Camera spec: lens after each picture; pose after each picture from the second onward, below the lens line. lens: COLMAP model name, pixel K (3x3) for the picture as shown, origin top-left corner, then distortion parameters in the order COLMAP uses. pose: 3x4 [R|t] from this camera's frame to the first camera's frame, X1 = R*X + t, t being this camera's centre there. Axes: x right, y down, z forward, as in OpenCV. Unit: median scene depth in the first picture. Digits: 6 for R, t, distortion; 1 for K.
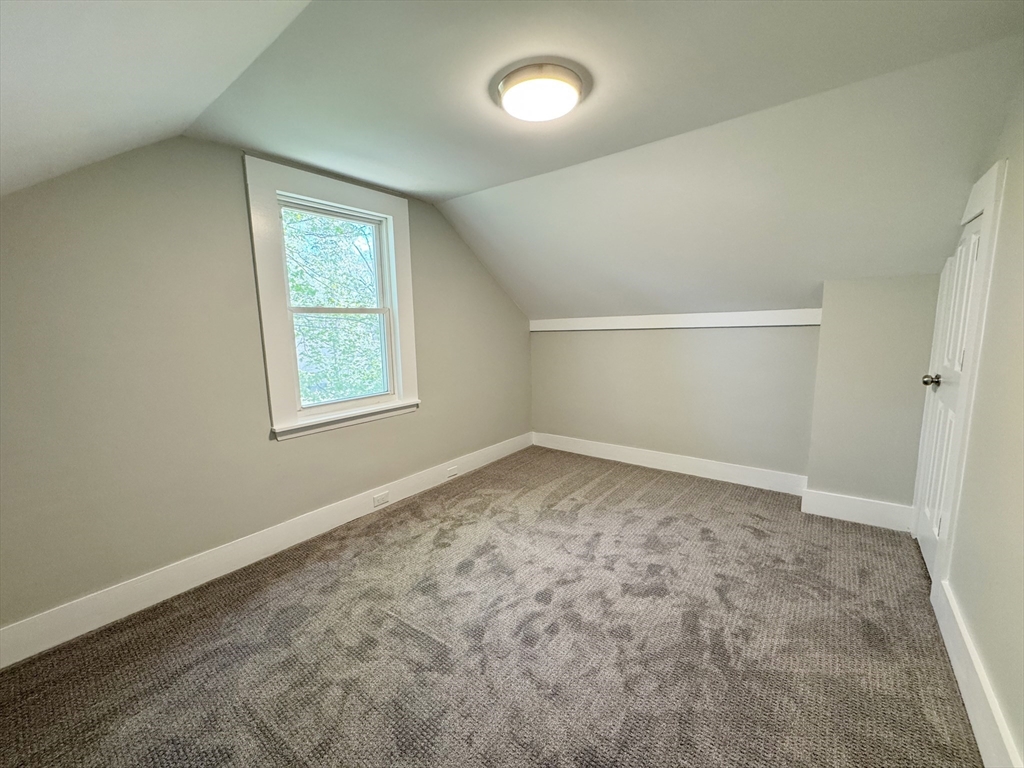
lens RADIAL K [[409.8, 0, 512.0], [0, 409.8, 384.0], [0, 0, 1]] dist [-0.001326, 0.000212]
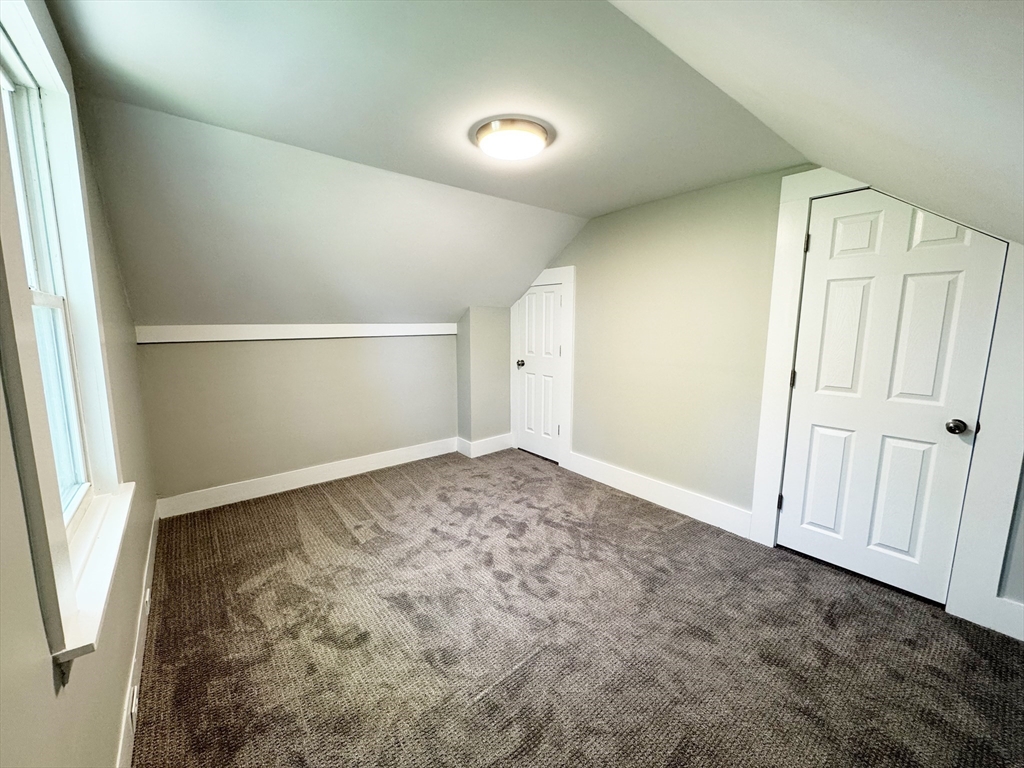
lens RADIAL K [[409.8, 0, 512.0], [0, 409.8, 384.0], [0, 0, 1]] dist [-0.001326, 0.000212]
pose [[0.219713, -0.118985, 0.968281, -0.740340], [0.134965, 0.986697, 0.090623, -0.078654], [-0.966183, 0.110773, 0.232849, 0.516596]]
